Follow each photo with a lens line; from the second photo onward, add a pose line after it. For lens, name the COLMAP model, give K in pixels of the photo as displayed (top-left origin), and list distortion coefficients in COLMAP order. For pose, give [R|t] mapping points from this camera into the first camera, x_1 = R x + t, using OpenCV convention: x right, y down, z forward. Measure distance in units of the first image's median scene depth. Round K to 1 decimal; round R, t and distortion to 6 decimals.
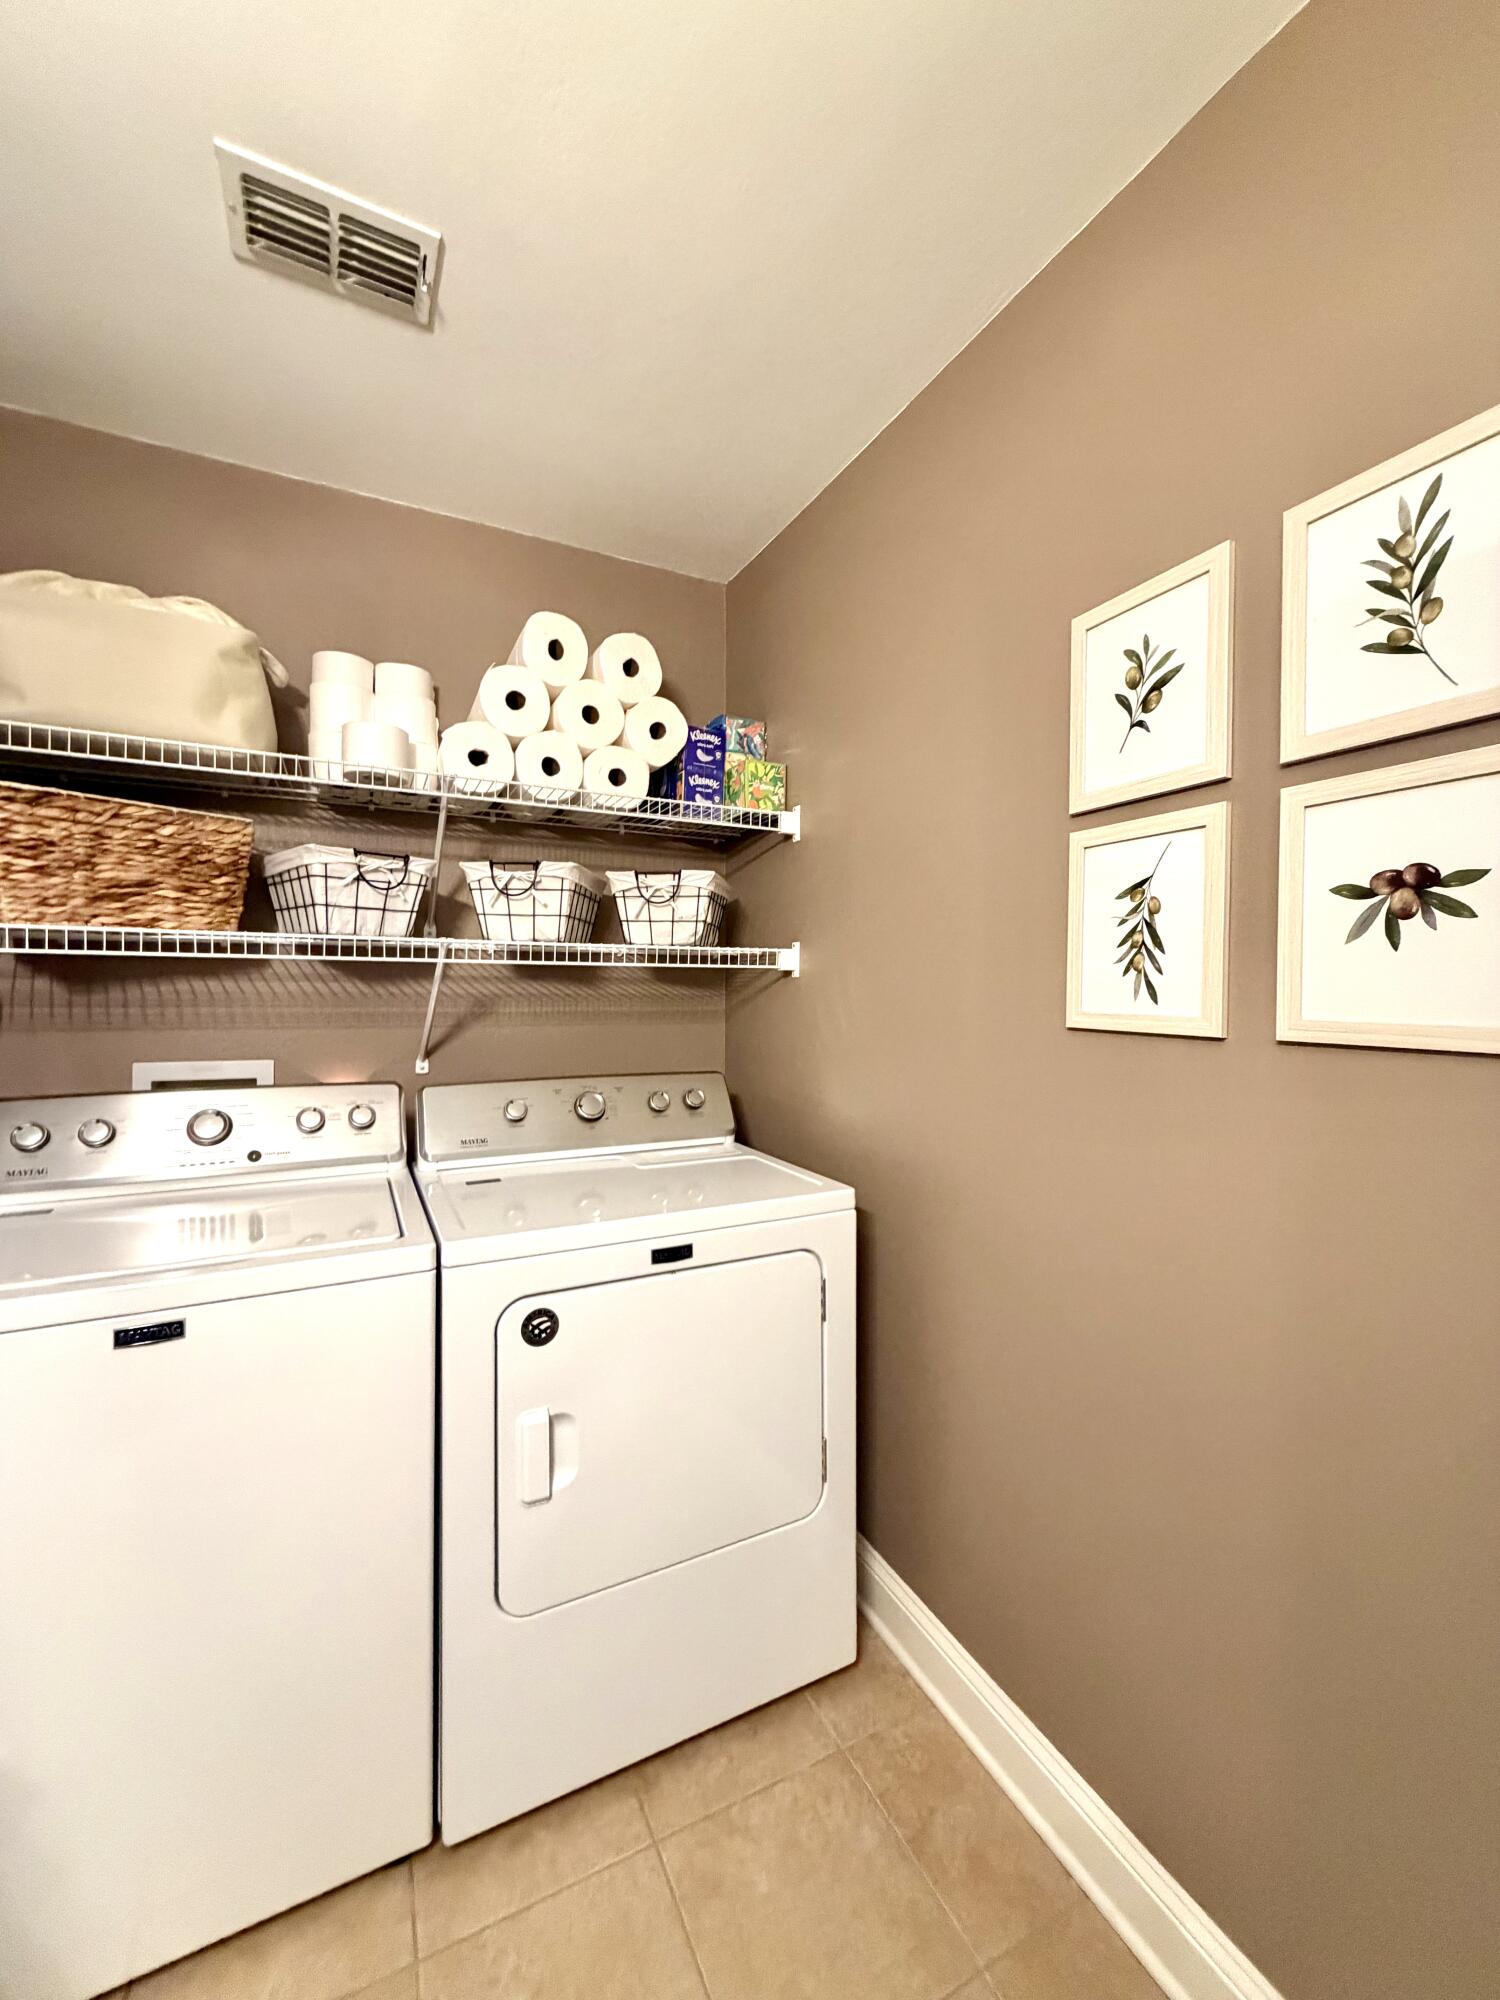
lens RADIAL K [[800.5, 0, 746.7], [0, 800.5, 992.9], [0, 0, 1]] dist [-0.000023, 0.000449]
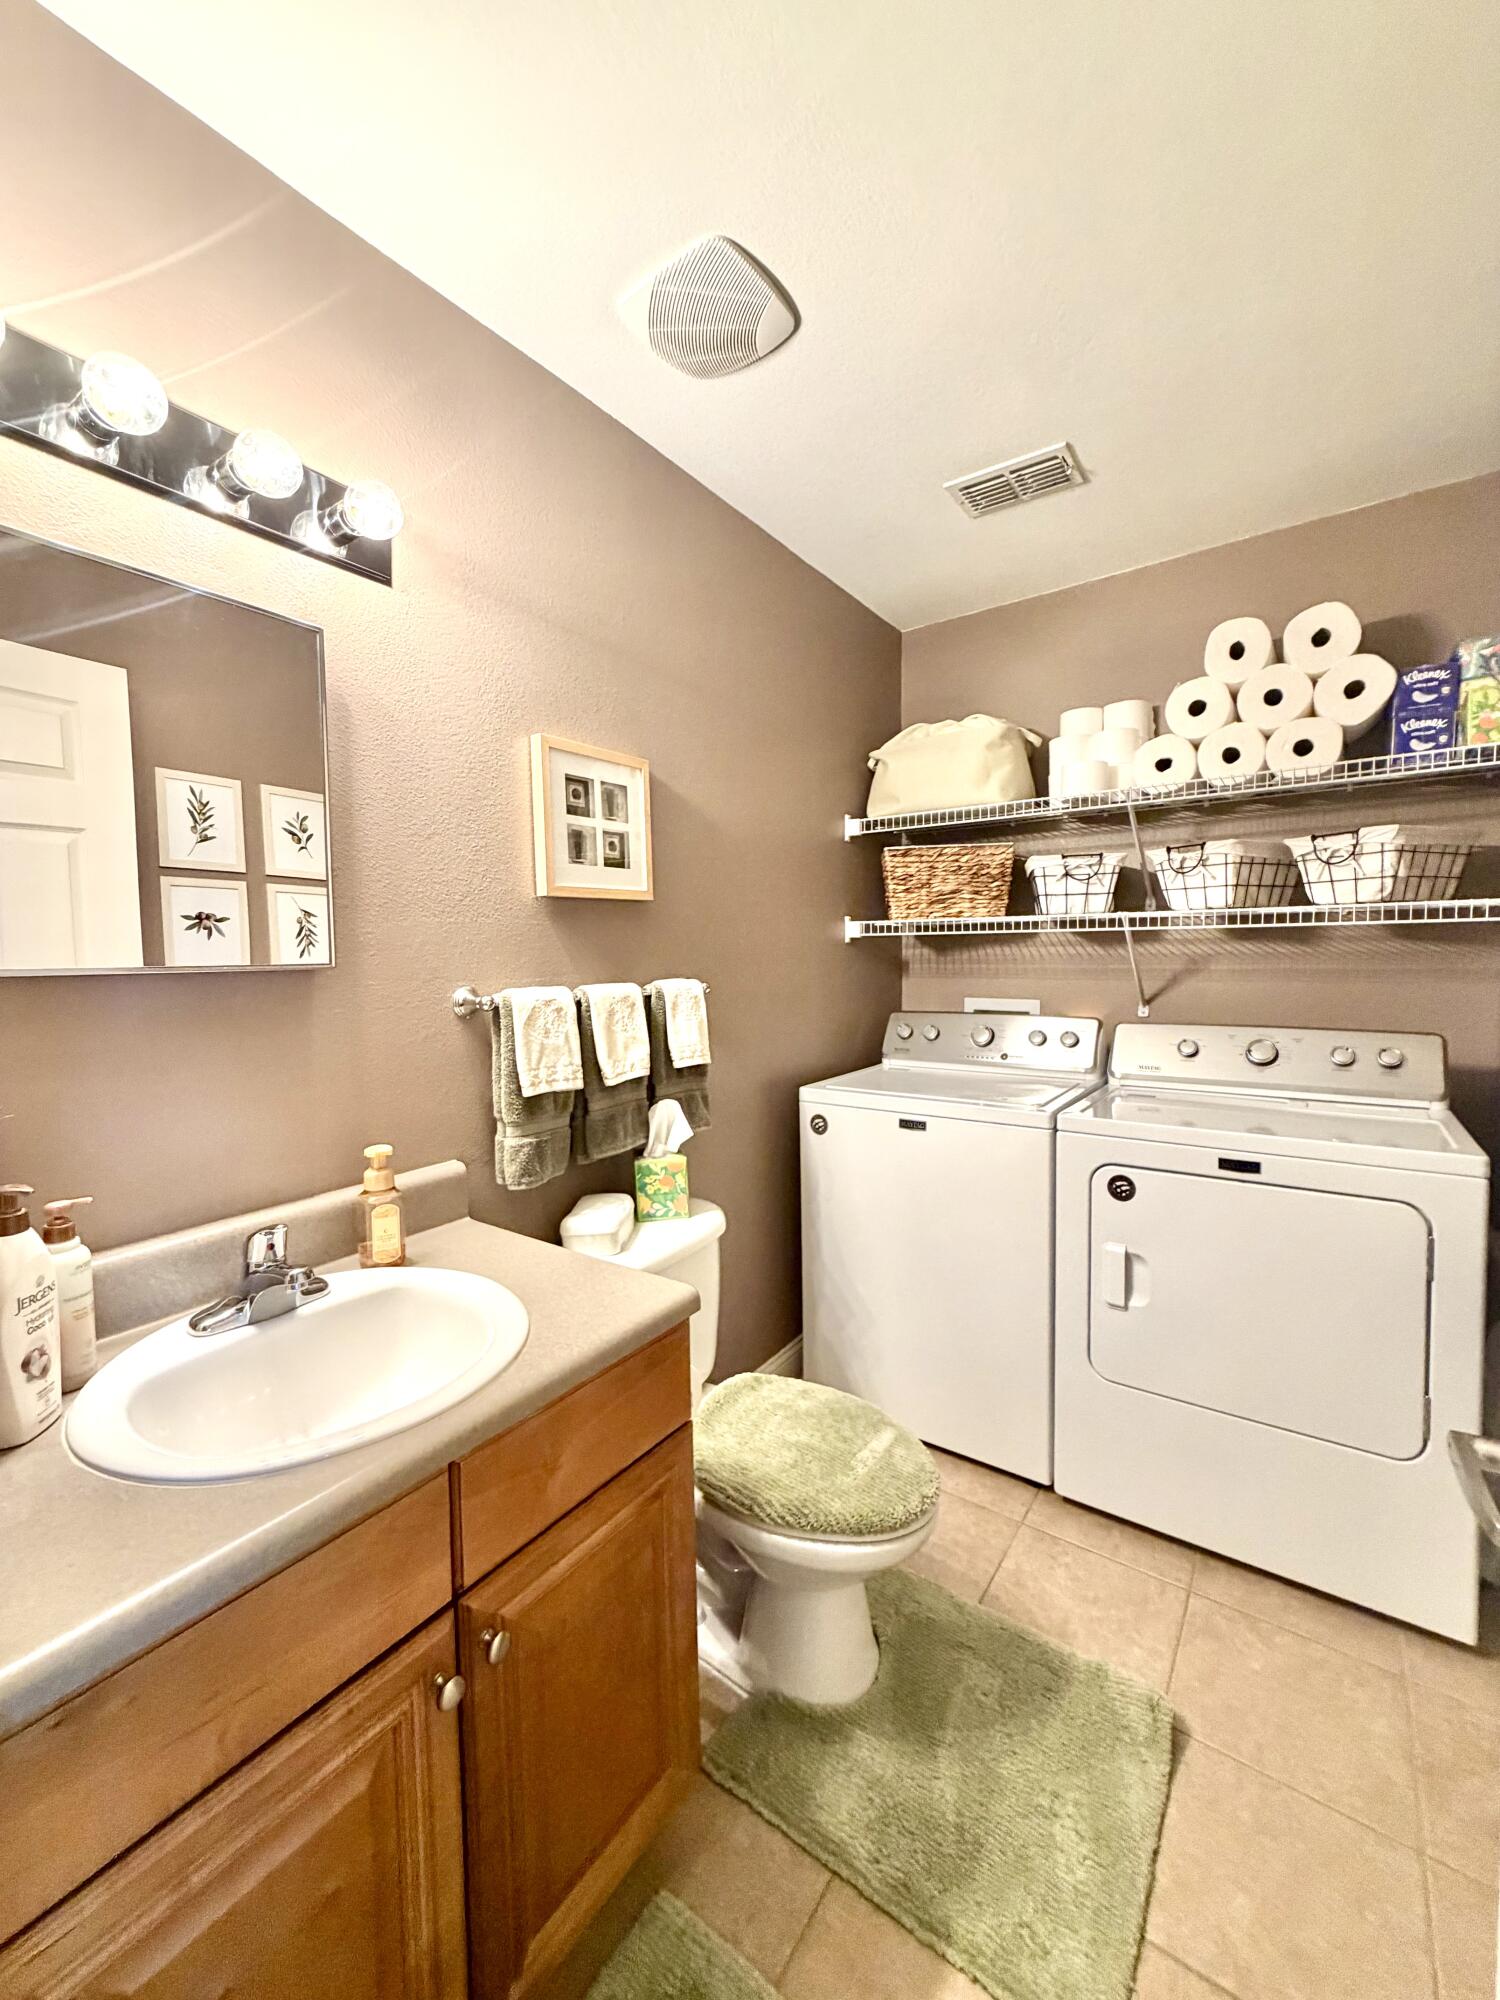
lens RADIAL K [[800.5, 0, 746.7], [0, 800.5, 992.9], [0, 0, 1]] dist [-0.000023, 0.000449]
pose [[0.461953, 0.030961, -0.886364, 0.474499], [0.009152, 0.999171, 0.039671, 0.007091], [0.886857, -0.026438, 0.461287, -0.162735]]
